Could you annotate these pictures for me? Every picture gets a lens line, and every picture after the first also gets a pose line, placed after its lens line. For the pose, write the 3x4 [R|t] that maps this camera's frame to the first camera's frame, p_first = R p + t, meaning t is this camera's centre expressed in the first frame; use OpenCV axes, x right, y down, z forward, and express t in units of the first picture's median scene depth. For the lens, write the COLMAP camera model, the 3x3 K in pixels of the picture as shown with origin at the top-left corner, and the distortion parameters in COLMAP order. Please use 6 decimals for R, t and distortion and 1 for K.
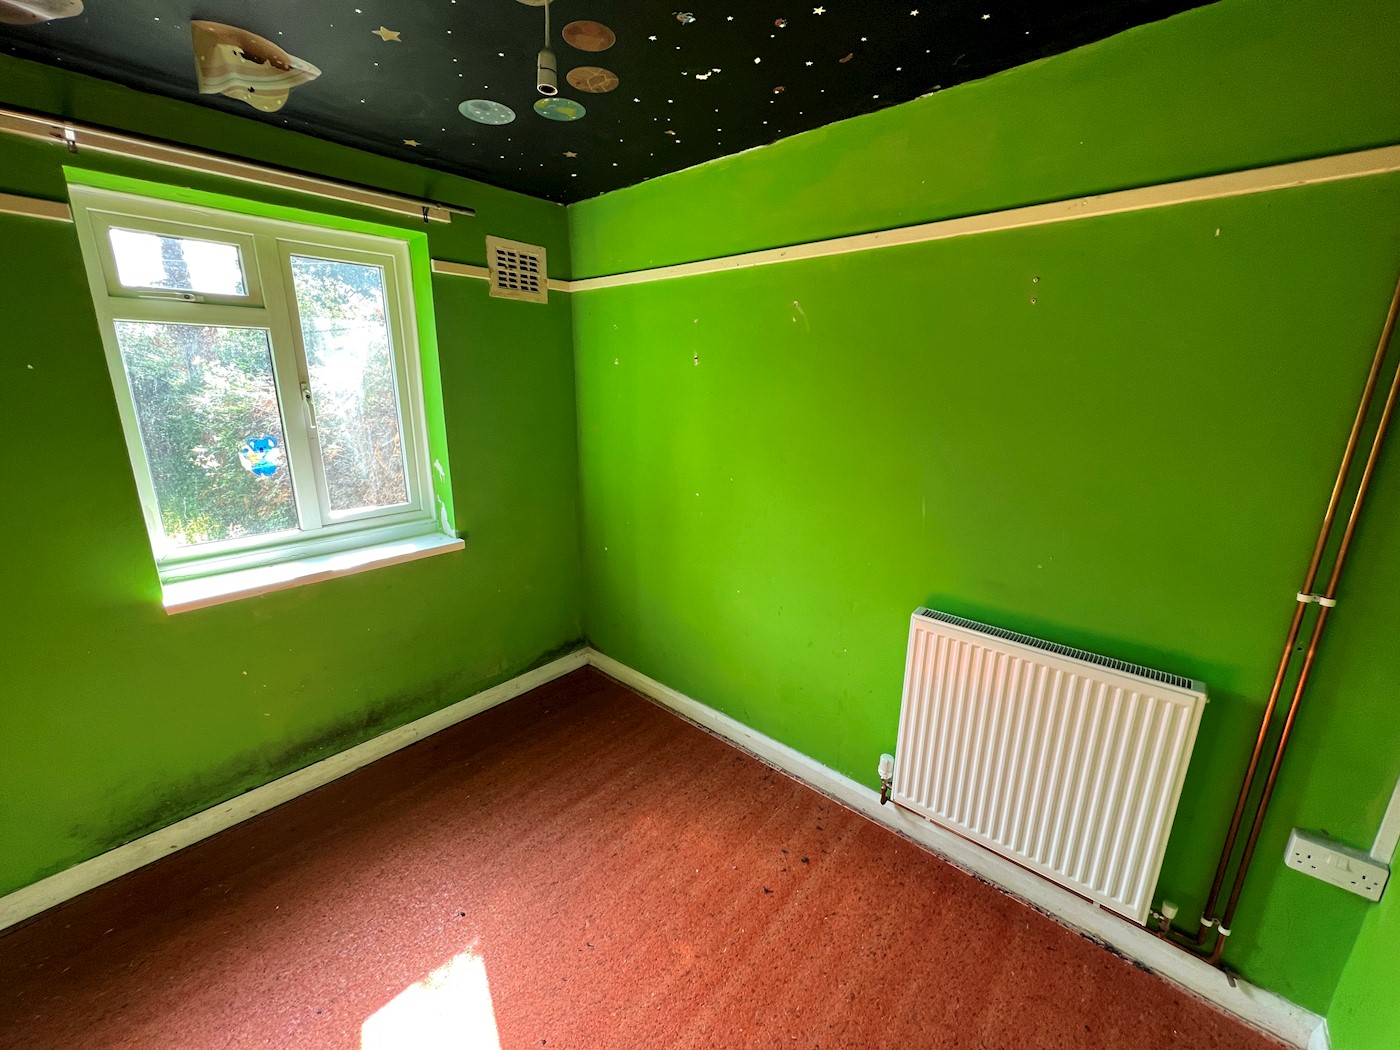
lens RADIAL K [[558.9, 0, 694.3], [0, 558.9, 519.4], [0, 0, 1]] dist [-0.006079, 0.000132]
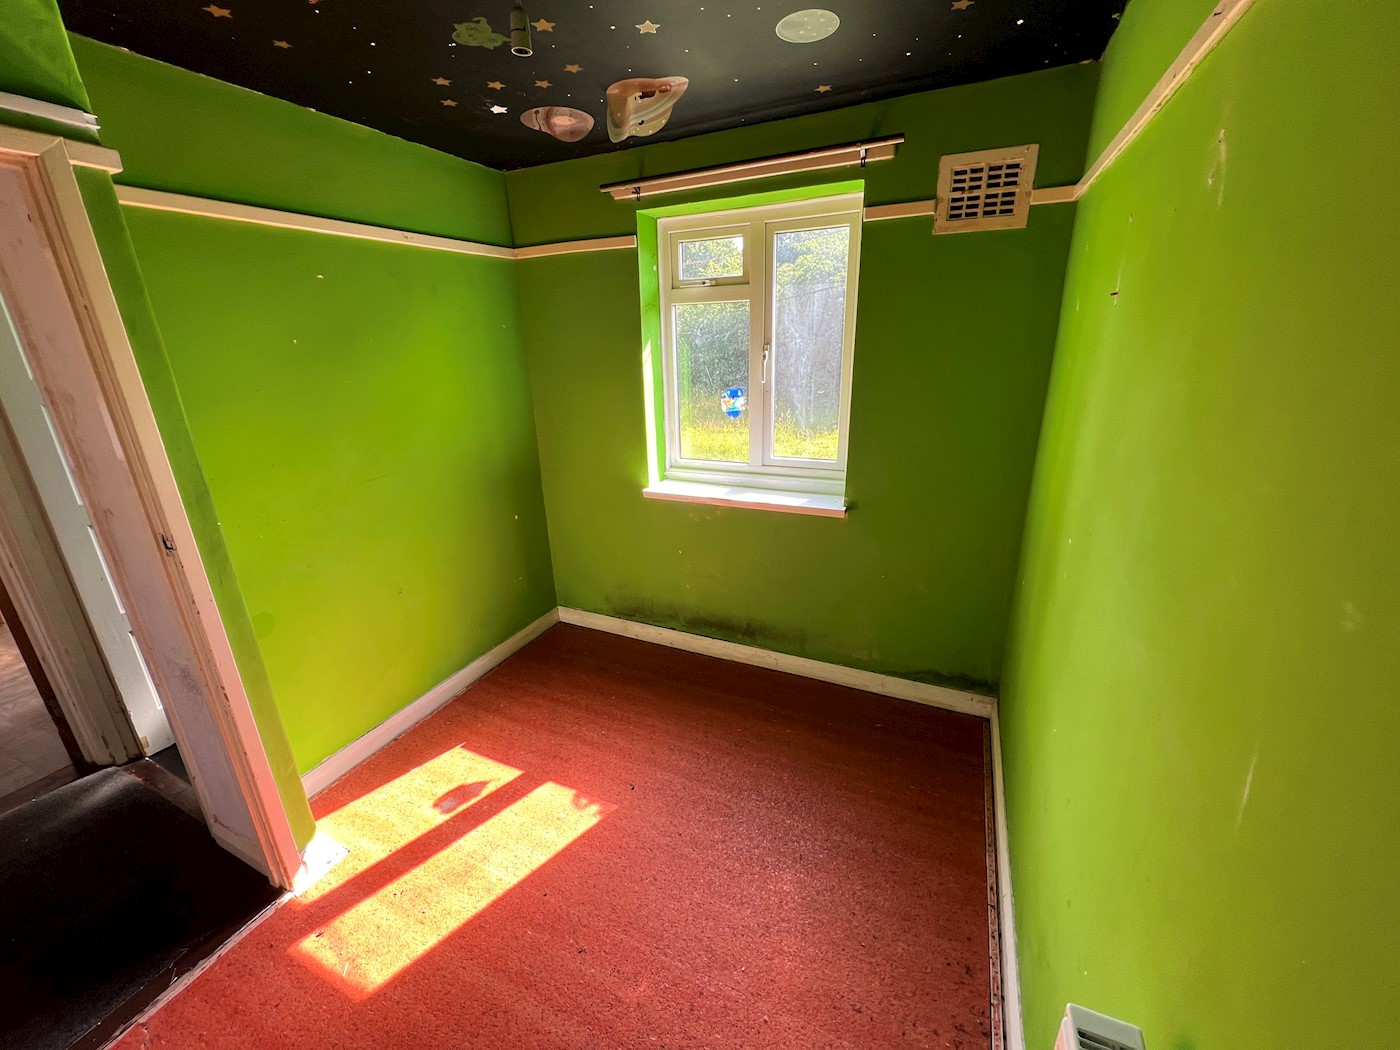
lens RADIAL K [[558.9, 0, 694.3], [0, 558.9, 519.4], [0, 0, 1]] dist [-0.006079, 0.000132]
pose [[0.284462, 0.283063, -0.915946, 0.469832], [-0.205740, 0.951181, 0.230057, -0.134724], [0.936351, 0.123004, 0.328812, 0.519951]]
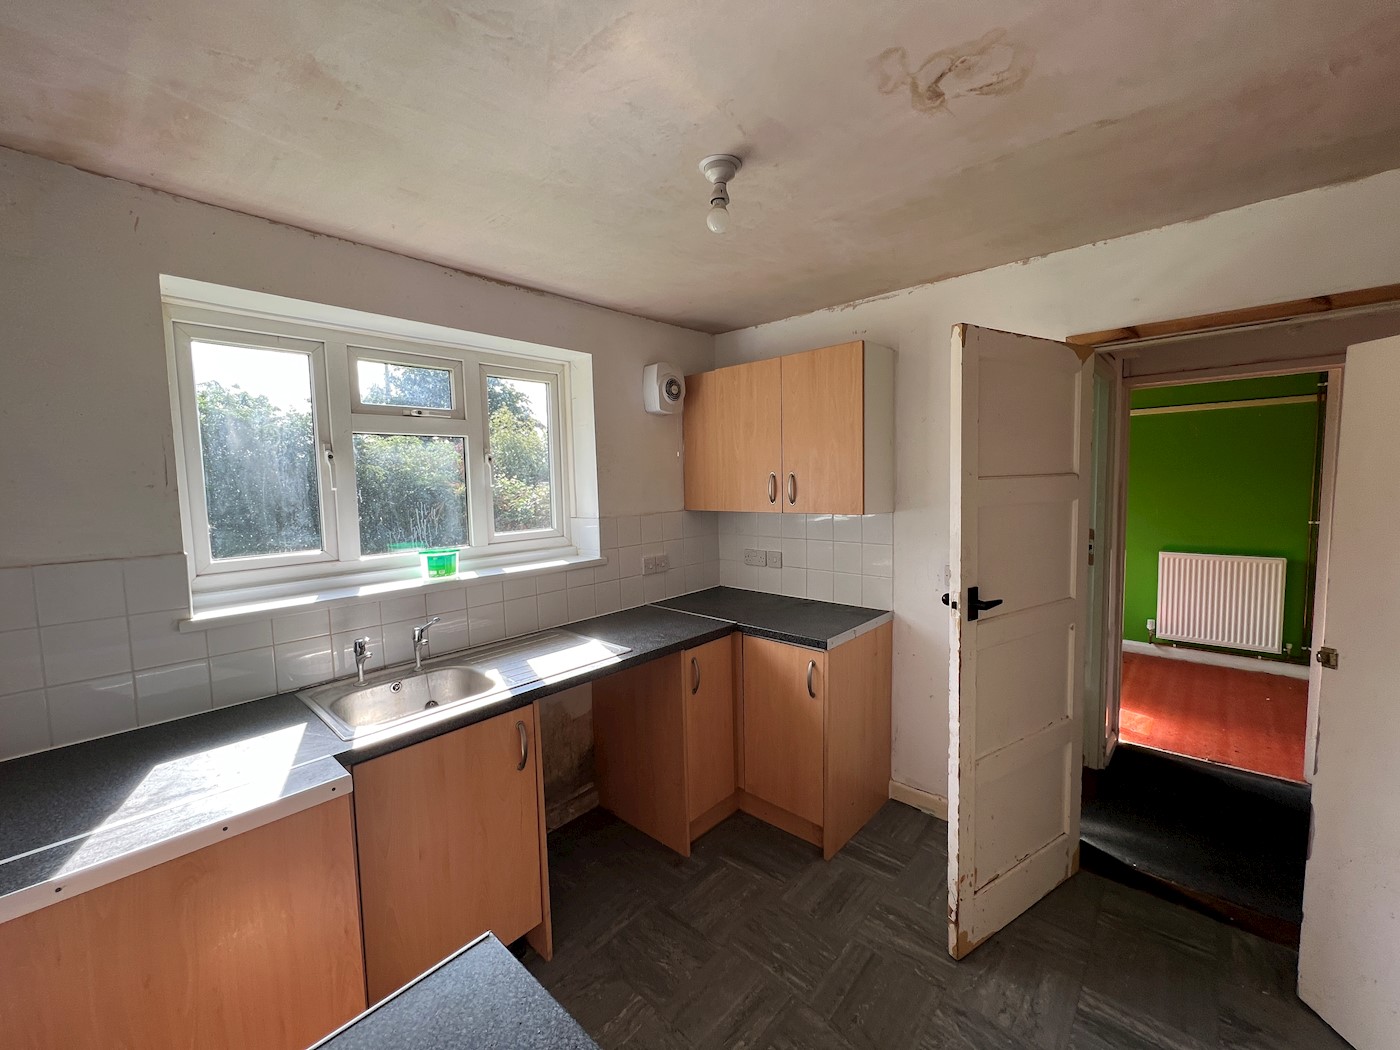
lens RADIAL K [[558.9, 0, 694.3], [0, 558.9, 519.4], [0, 0, 1]] dist [-0.006079, 0.000132]
pose [[0.999323, -0.031529, -0.018953, -1.388025], [0.027710, 0.984018, -0.175898, 0.342012], [0.024196, 0.175253, 0.984226, -1.297502]]
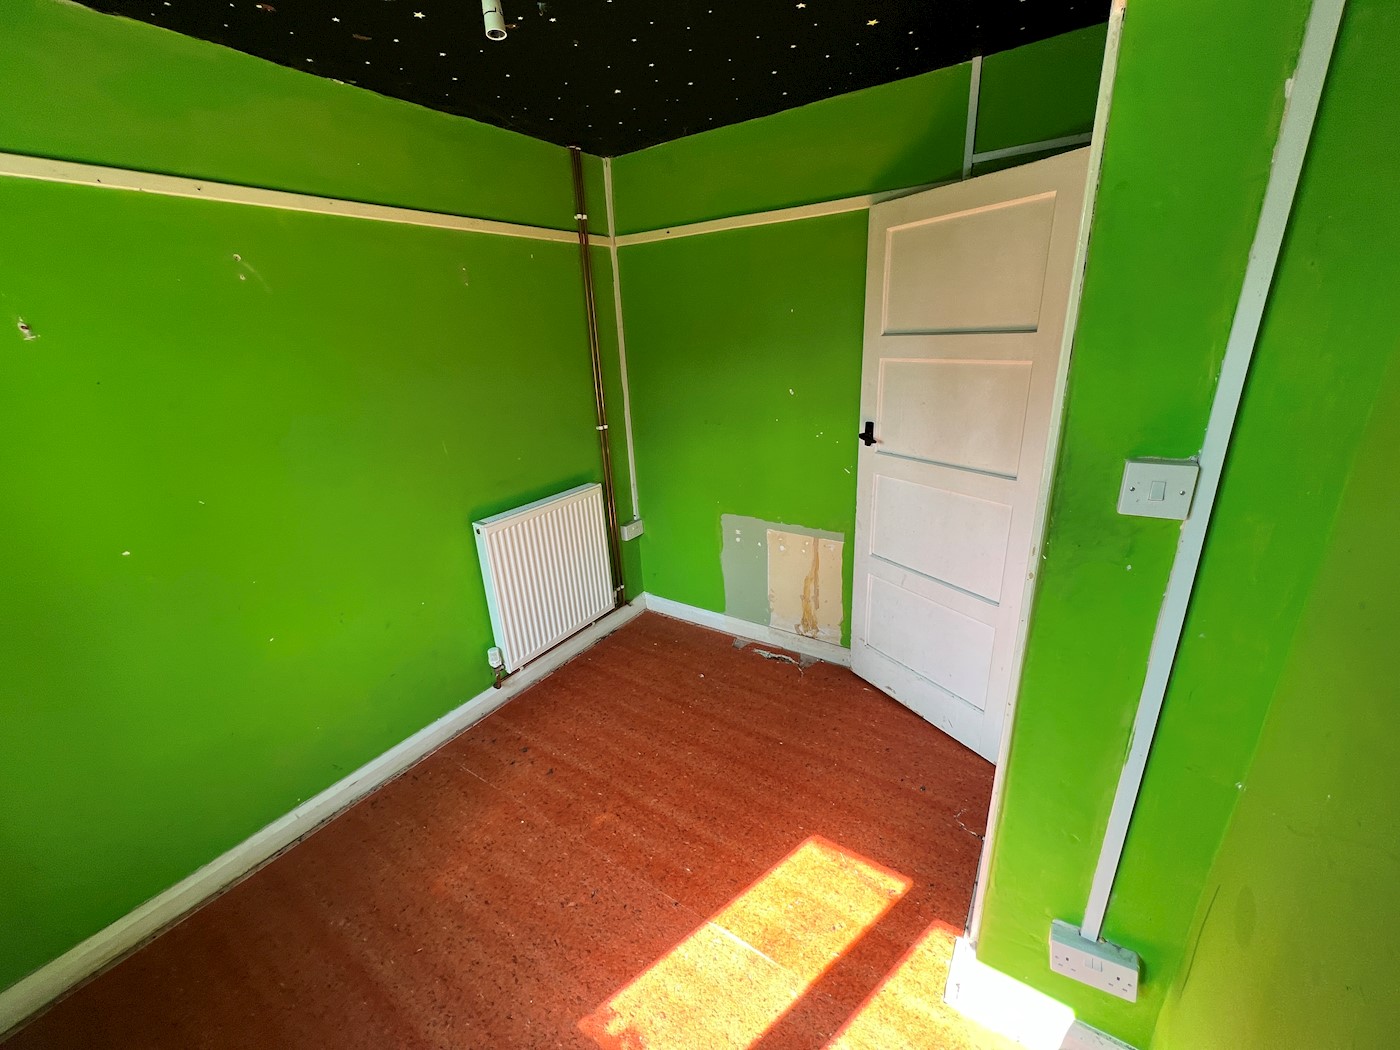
lens RADIAL K [[558.9, 0, 694.3], [0, 558.9, 519.4], [0, 0, 1]] dist [-0.006079, 0.000132]
pose [[-0.133151, -0.320432, 0.937867, -0.731381], [0.291011, 0.891941, 0.346056, -0.123584], [-0.947409, 0.319007, -0.025513, 0.475576]]
